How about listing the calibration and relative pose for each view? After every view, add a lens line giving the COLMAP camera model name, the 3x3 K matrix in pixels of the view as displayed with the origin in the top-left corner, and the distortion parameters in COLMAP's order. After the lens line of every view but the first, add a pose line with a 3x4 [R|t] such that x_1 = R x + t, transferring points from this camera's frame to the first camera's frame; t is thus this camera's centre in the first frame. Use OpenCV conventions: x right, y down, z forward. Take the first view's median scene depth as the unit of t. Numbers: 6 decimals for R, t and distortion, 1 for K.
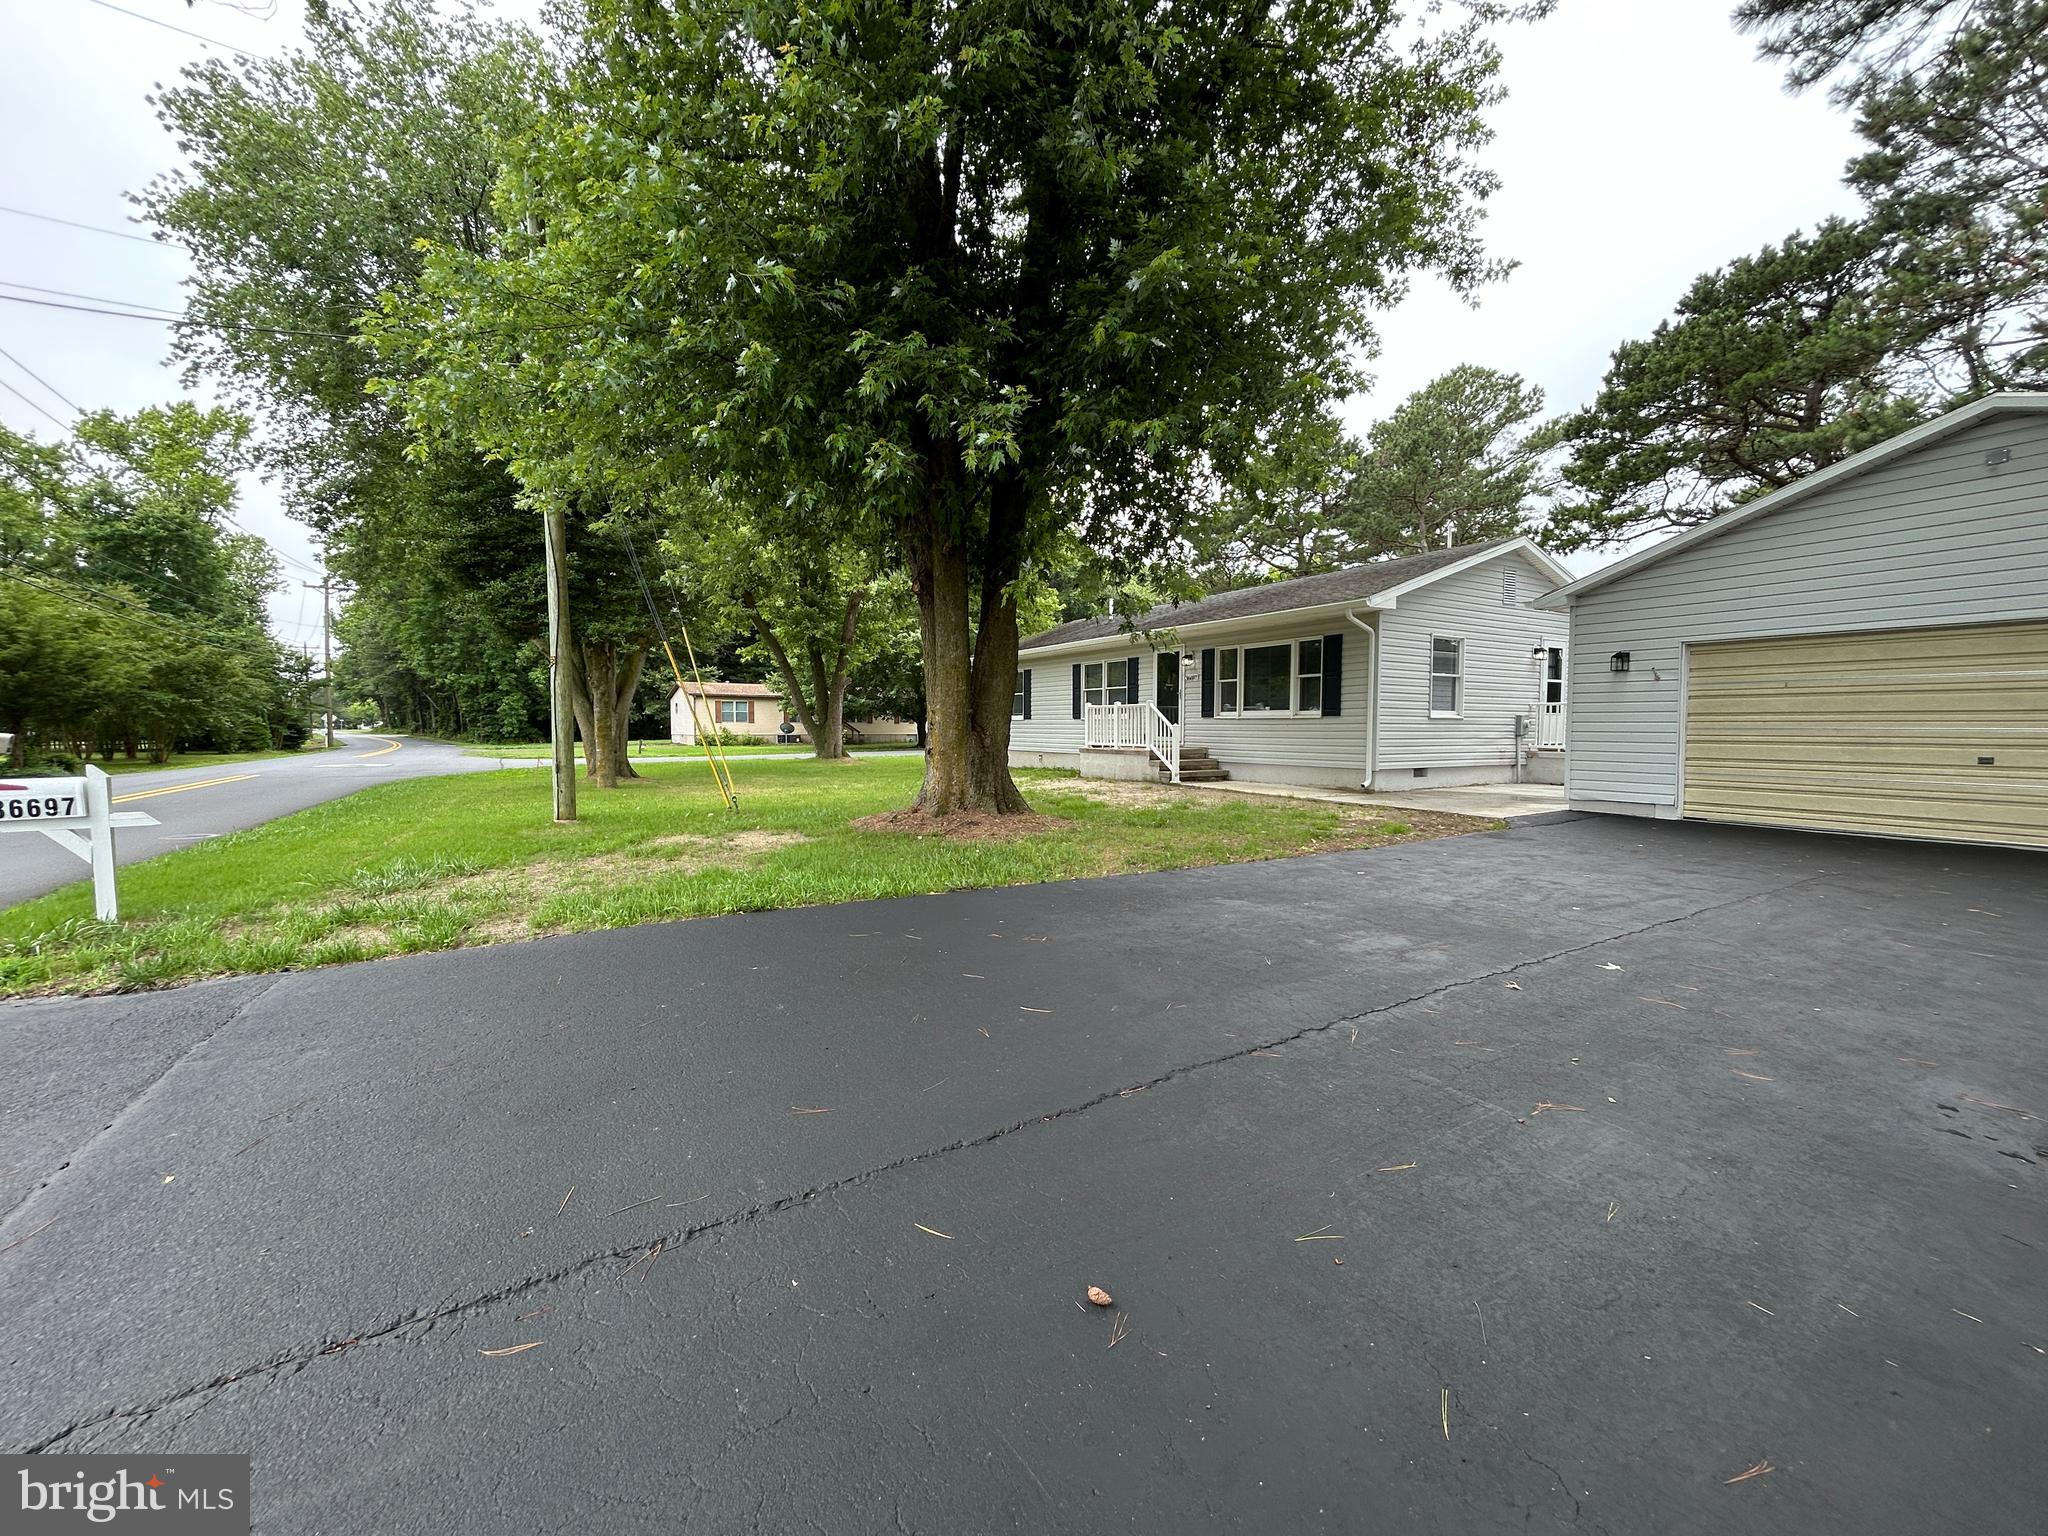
lens RADIAL K [[840.3, 0, 1028.4], [0, 840.3, 781.7], [0, 0, 1]] dist [0.000111, 0.000702]
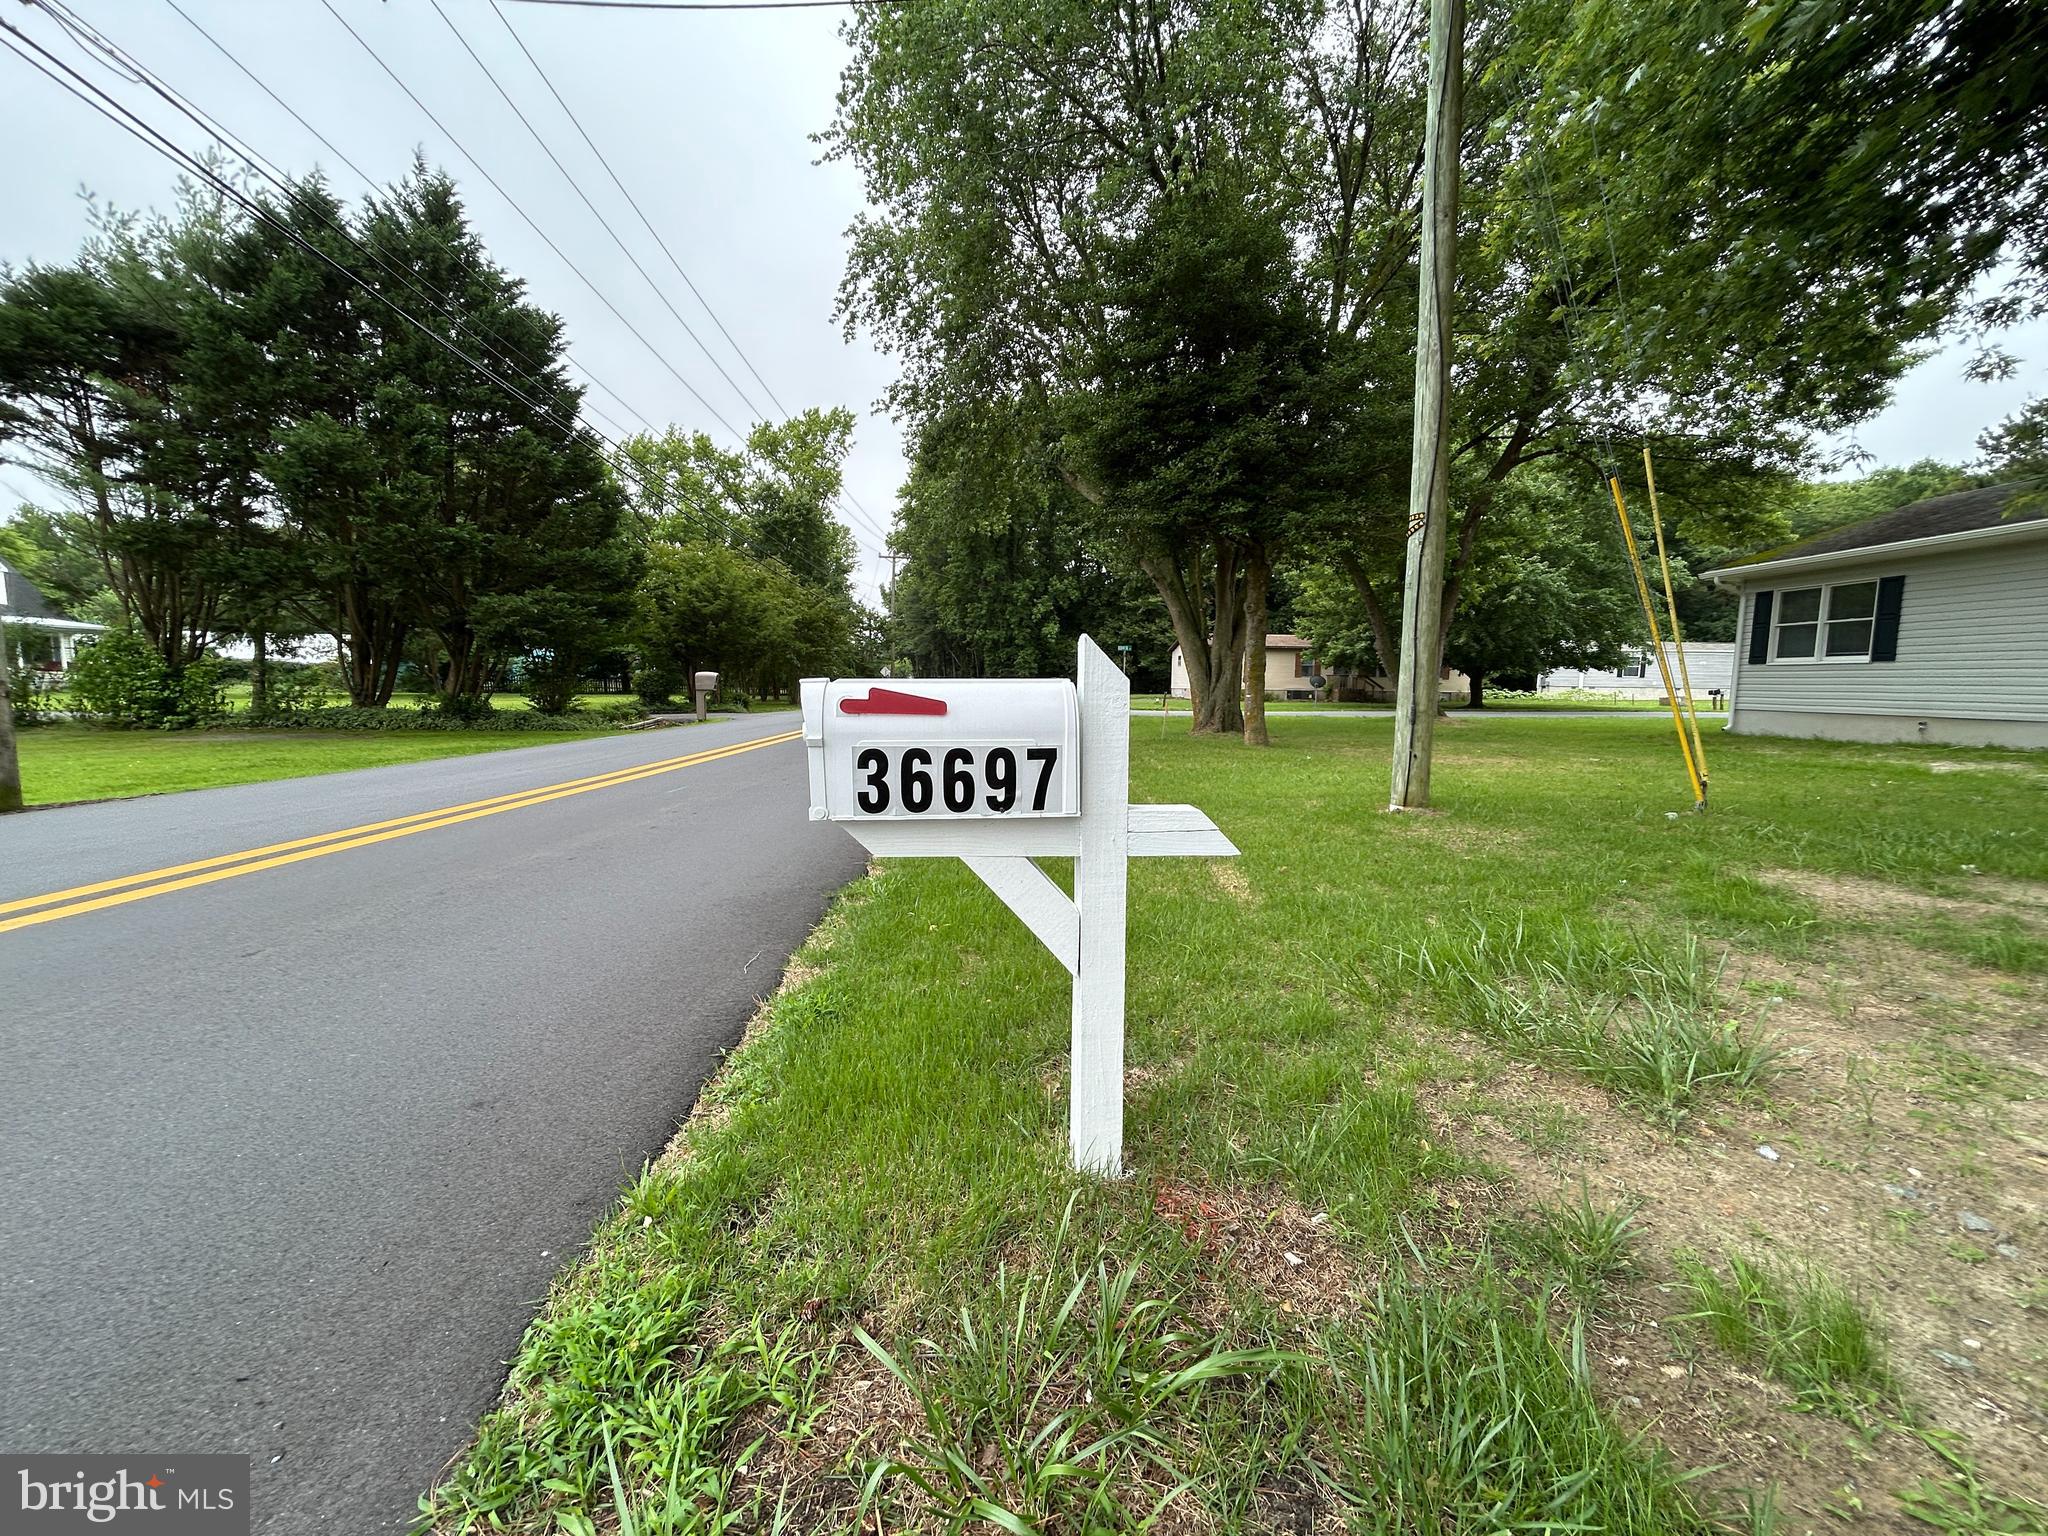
lens RADIAL K [[840.3, 0, 1017.3], [0, 840.3, 760.4], [0, 0, 1]] dist [0.000111, 0.000702]
pose [[0.867370, 0.056351, -0.494463, -0.122544], [-0.045095, 0.998381, 0.034676, 0.001655], [0.495616, -0.007779, 0.868507, 0.091294]]
